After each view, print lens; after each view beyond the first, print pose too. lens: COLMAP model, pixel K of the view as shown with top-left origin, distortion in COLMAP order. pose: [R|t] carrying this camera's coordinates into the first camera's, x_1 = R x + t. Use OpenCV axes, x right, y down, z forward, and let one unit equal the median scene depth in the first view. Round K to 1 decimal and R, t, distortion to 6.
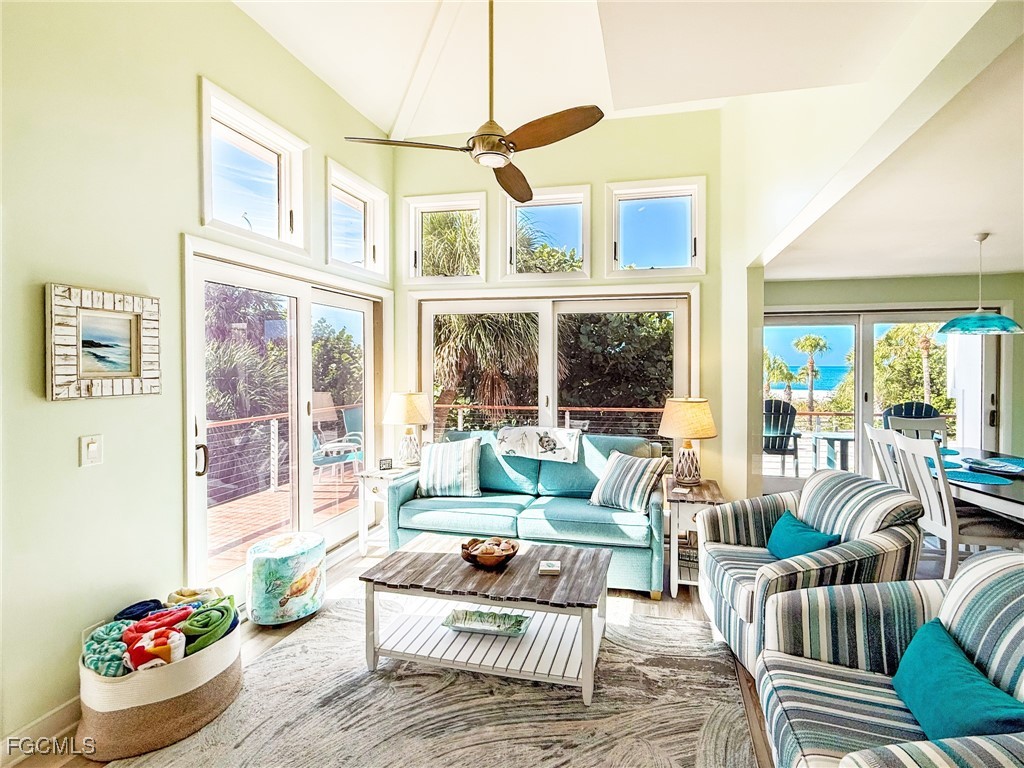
lens RADIAL K [[474.9, 0, 559.8], [0, 474.9, 366.2], [0, 0, 1]] dist [-0.001392, -0.000931]
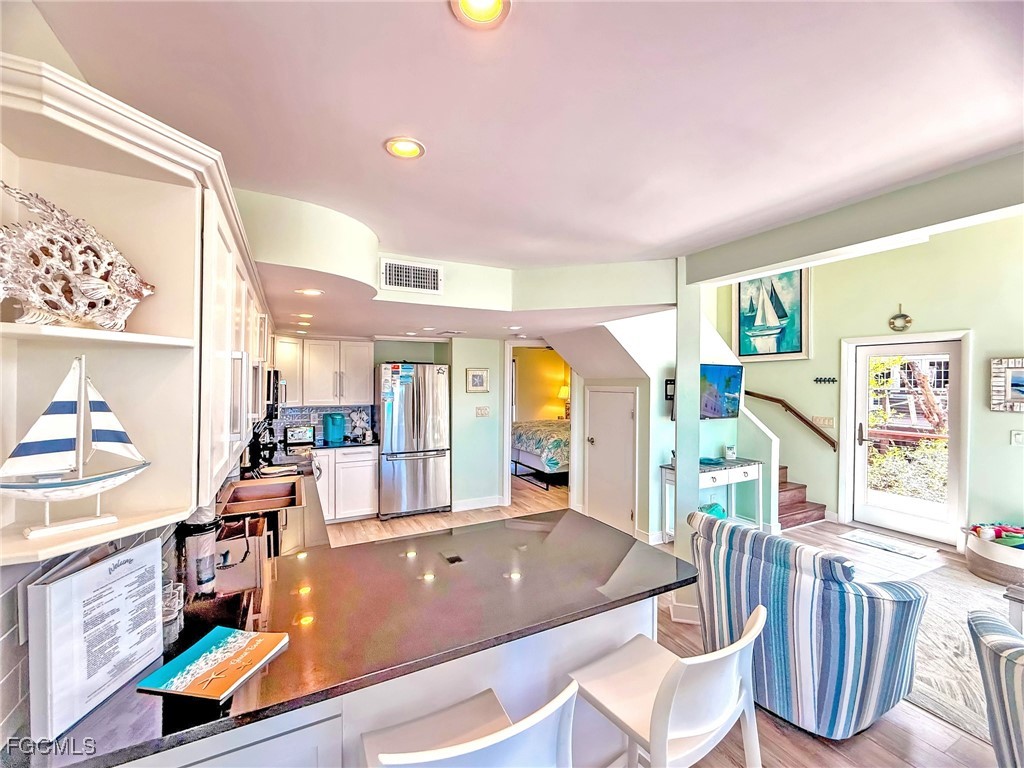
lens RADIAL K [[424.8, 0, 509.2], [0, 424.8, 381.6], [0, 0, 1]] dist [-0.000269, -0.000767]
pose [[-0.782364, -0.003360, -0.622813, 1.363330], [-0.007812, 0.999960, 0.004419, -0.039478], [0.622773, 0.008322, -0.782358, 0.796621]]
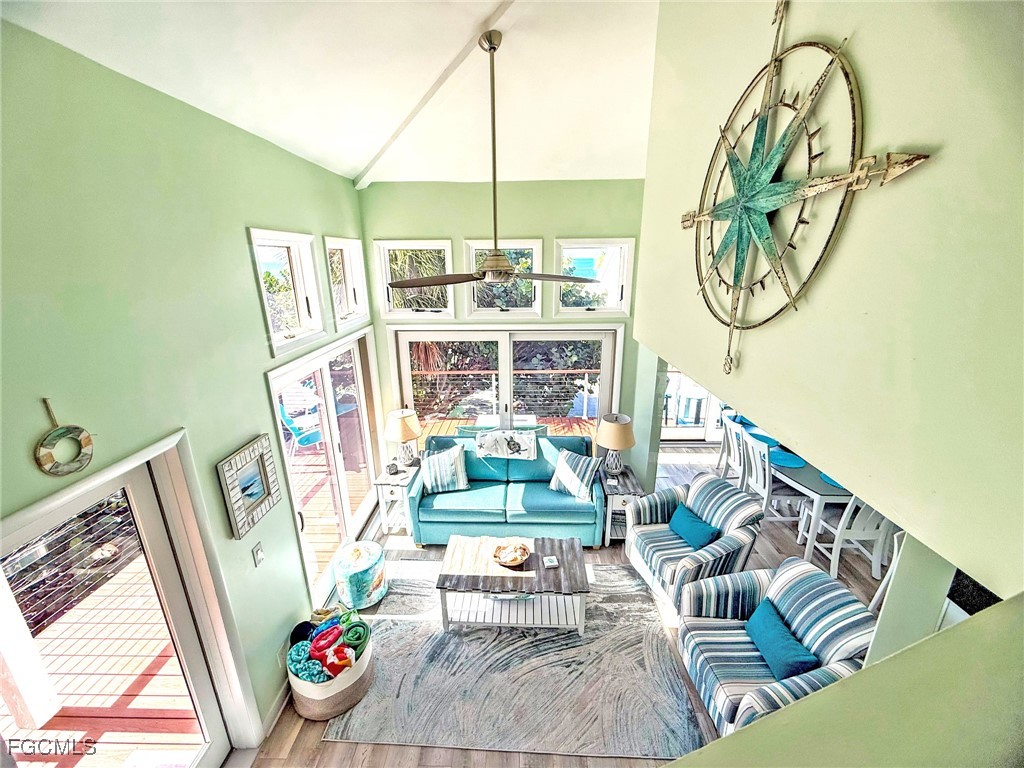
lens RADIAL K [[421.1, 0, 511.7], [0, 421.1, 381.3], [0, 0, 1]] dist [-0.009639, -0.000743]
pose [[0.984088, -0.060595, 0.167028, -0.311990], [0.010824, 0.958748, 0.284050, -0.507015], [-0.177350, -0.277723, 0.944149, -0.139618]]
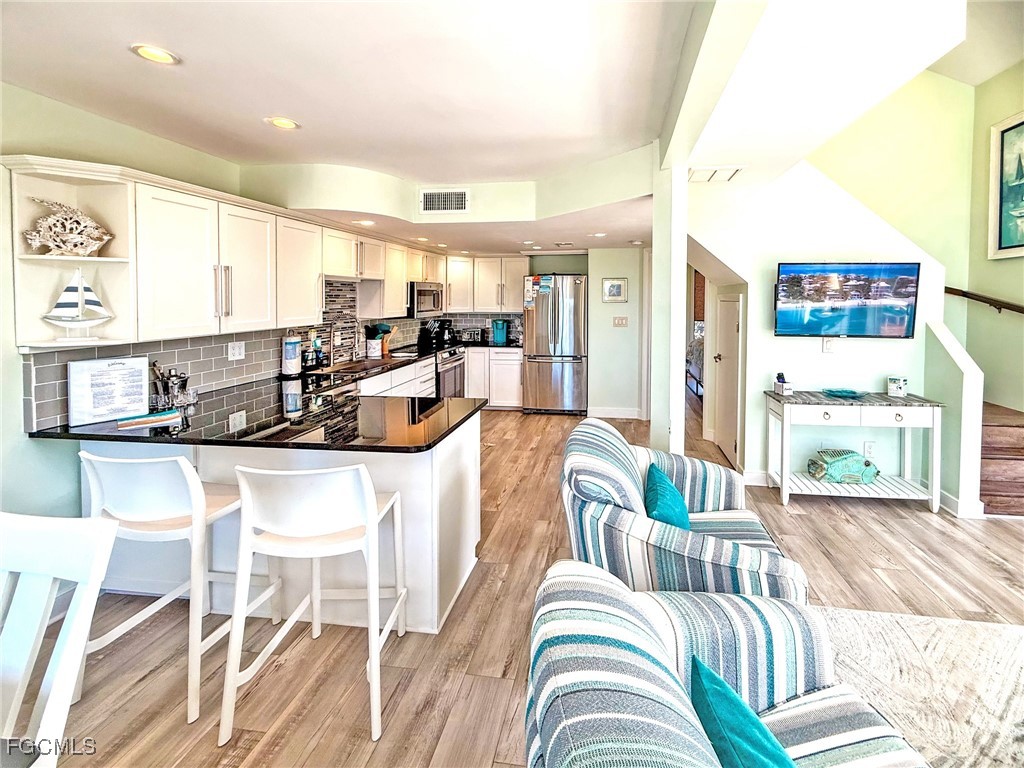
lens RADIAL K [[441.1, 0, 565.9], [0, 441.1, 301.1], [0, 0, 1]] dist [-0.004429, 0.000985]
pose [[-0.996660, -0.001423, -0.081653, 0.635902], [-0.002411, 0.999925, 0.012011, -0.007320], [0.081630, 0.012168, -0.996588, 1.182847]]
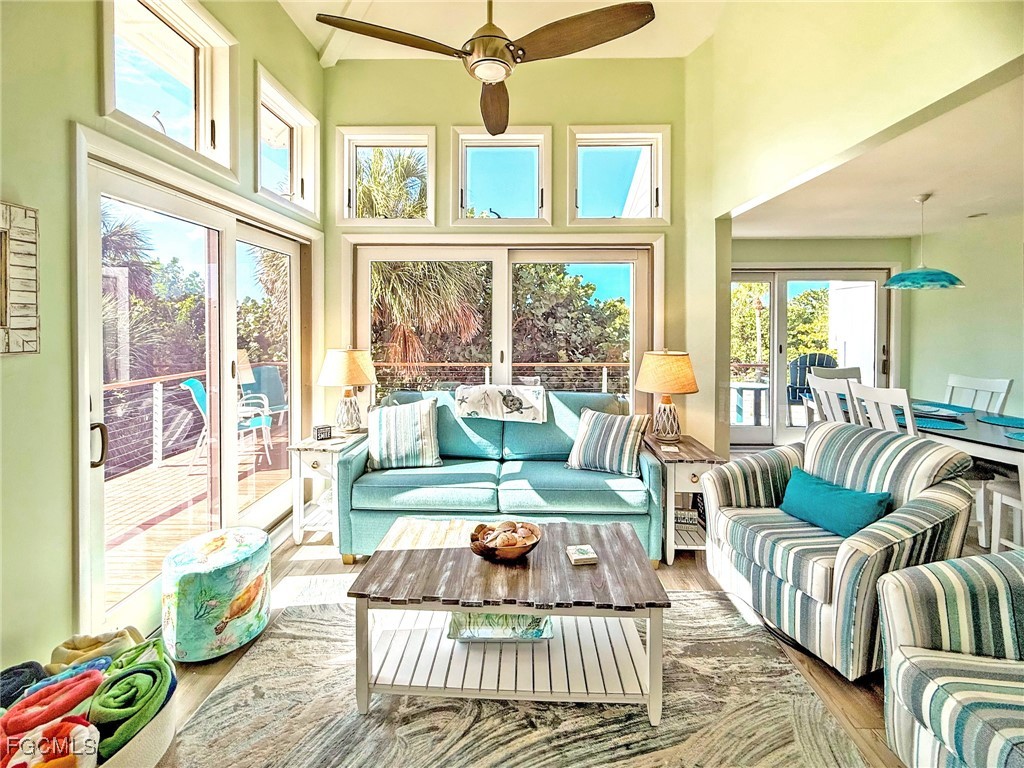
lens RADIAL K [[441.1, 0, 511.3], [0, 441.1, 323.2], [0, 0, 1]] dist [-0.004429, 0.000985]
pose [[0.984129, 0.000379, 0.177455, -0.247753], [0.000203, 0.999995, -0.003263, 0.016739], [-0.177455, 0.003247, 0.984123, 0.226251]]
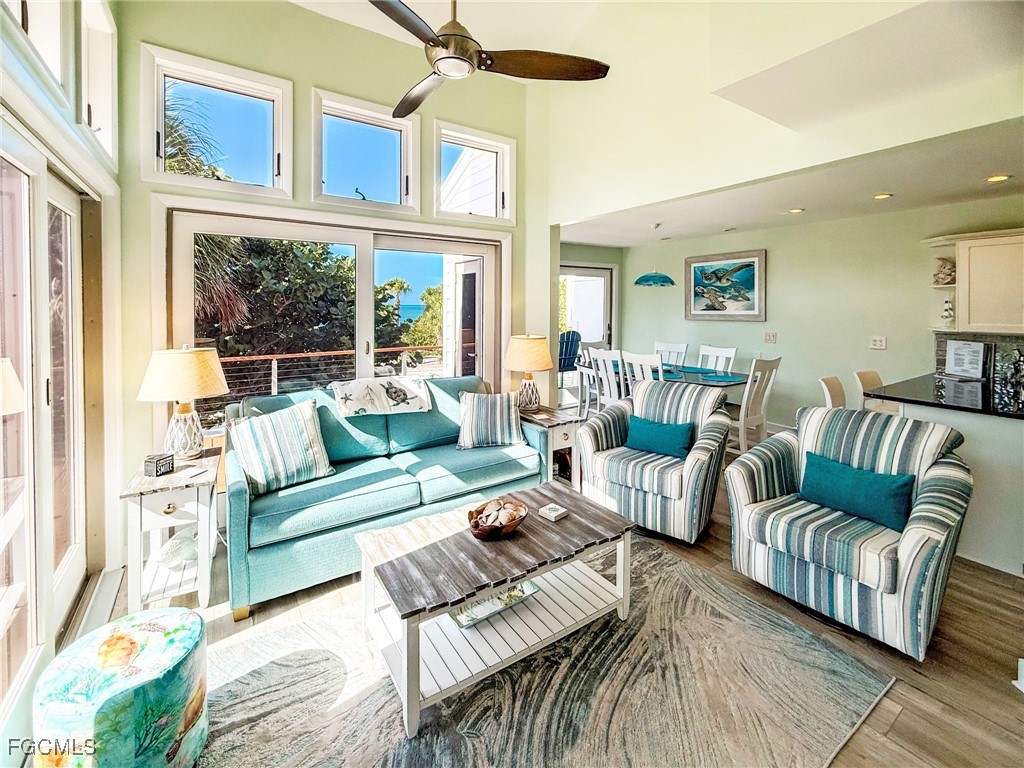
lens RADIAL K [[443.8, 0, 506.8], [0, 443.8, 309.5], [0, 0, 1]] dist [-0.000855, -0.001265]
pose [[0.697797, -0.008201, 0.716249, -0.660689], [0.000445, 0.999939, 0.011015, -0.008276], [-0.716295, -0.007367, 0.697758, 0.375597]]
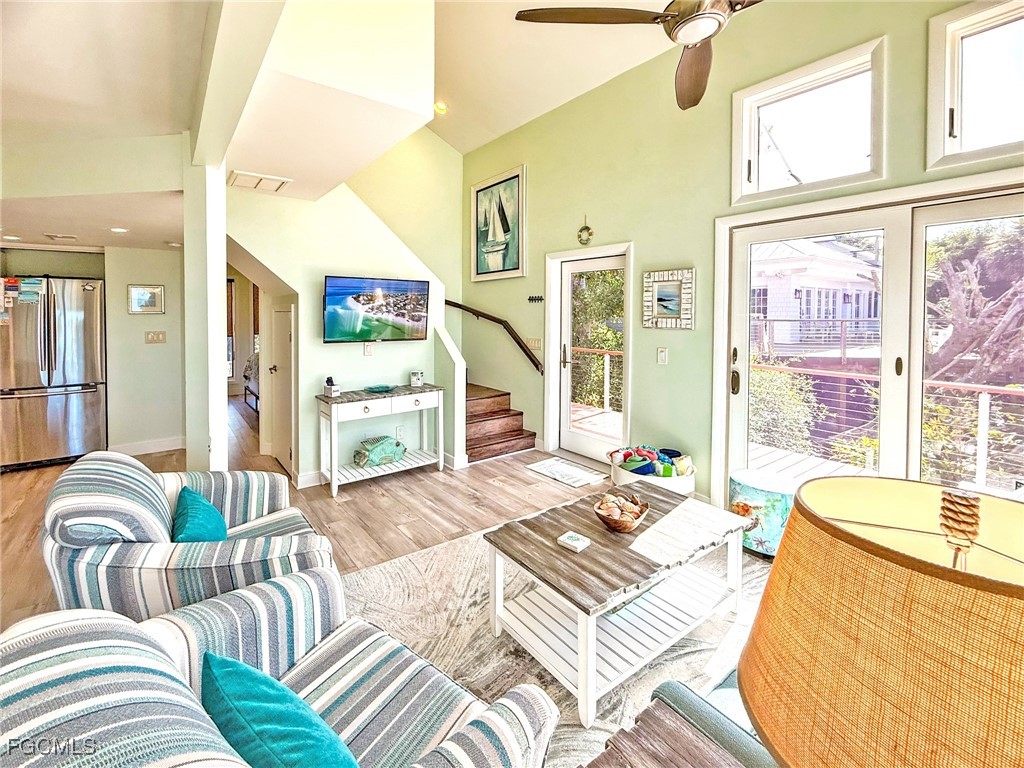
lens RADIAL K [[441.1, 0, 474.7], [0, 441.1, 317.6], [0, 0, 1]] dist [-0.004429, 0.000985]
pose [[-0.687564, 0.005138, -0.726105, 0.608284], [-0.006519, 0.999891, 0.013249, 0.004728], [0.726094, 0.013843, -0.687456, 1.252021]]
